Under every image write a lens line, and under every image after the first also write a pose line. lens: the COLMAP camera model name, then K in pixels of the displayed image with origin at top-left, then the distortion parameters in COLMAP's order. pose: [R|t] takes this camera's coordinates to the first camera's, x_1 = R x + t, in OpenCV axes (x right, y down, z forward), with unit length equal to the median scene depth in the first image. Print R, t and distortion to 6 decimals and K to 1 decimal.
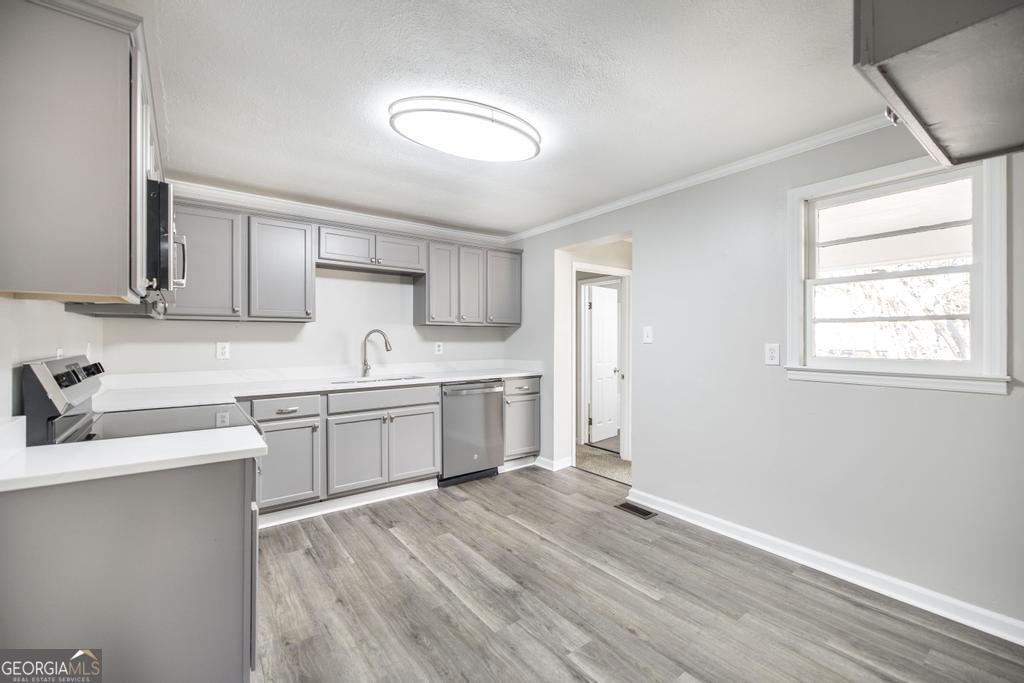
lens RADIAL K [[440.8, 0, 524.2], [0, 440.8, 332.1], [0, 0, 1]] dist [0.000485, 0.000176]
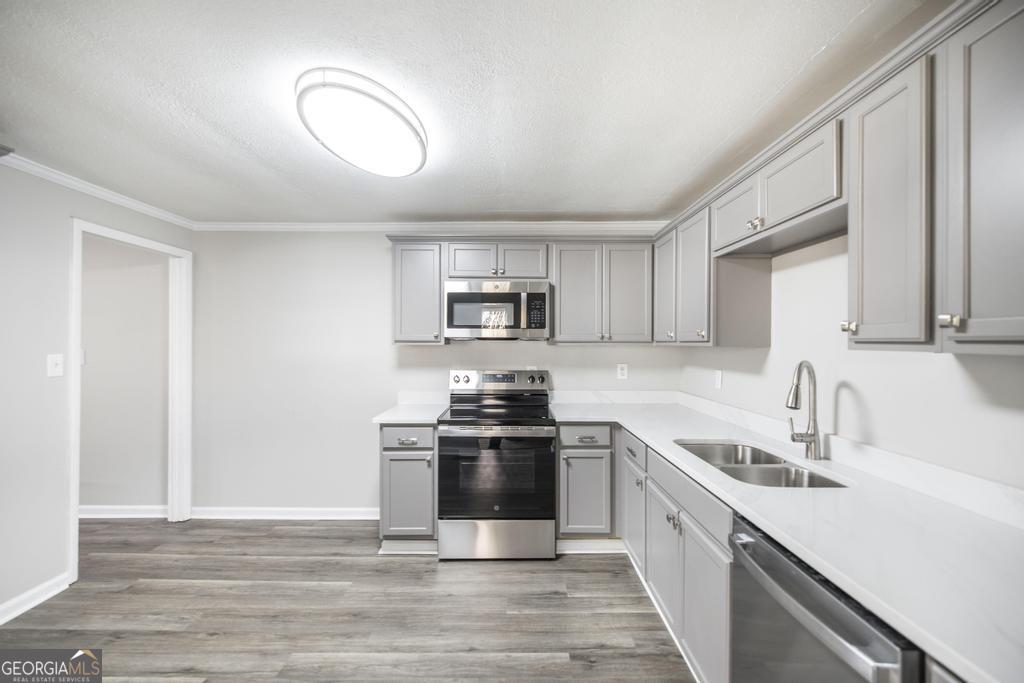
lens RADIAL K [[440.8, 0, 506.8], [0, 440.8, 341.8], [0, 0, 1]] dist [0.000485, 0.000176]
pose [[-0.630990, -0.006260, -0.775766, 0.243028], [0.010867, 0.999798, -0.016906, -0.019704], [0.775715, -0.019098, -0.630794, 1.171315]]
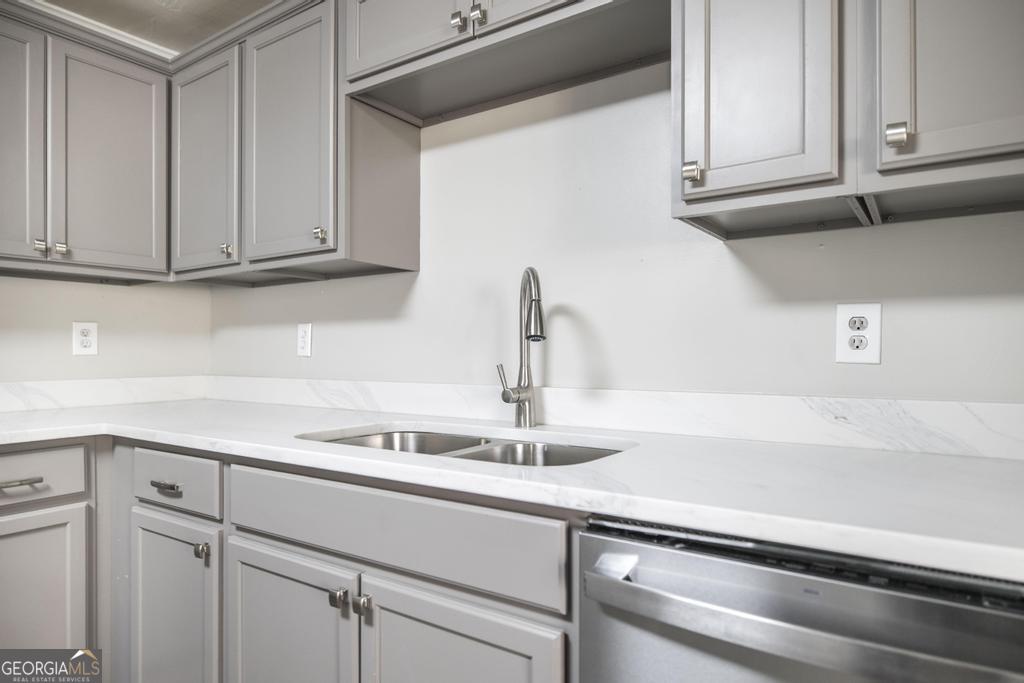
lens RADIAL K [[601.5, 0, 502.8], [0, 601.5, 347.5], [0, 0, 1]] dist [0.007834, 0.000627]
pose [[0.290637, -0.006413, -0.956812, 0.041189], [0.016093, 0.999869, -0.001813, 0.053094], [0.956698, -0.014871, 0.290702, 0.976980]]
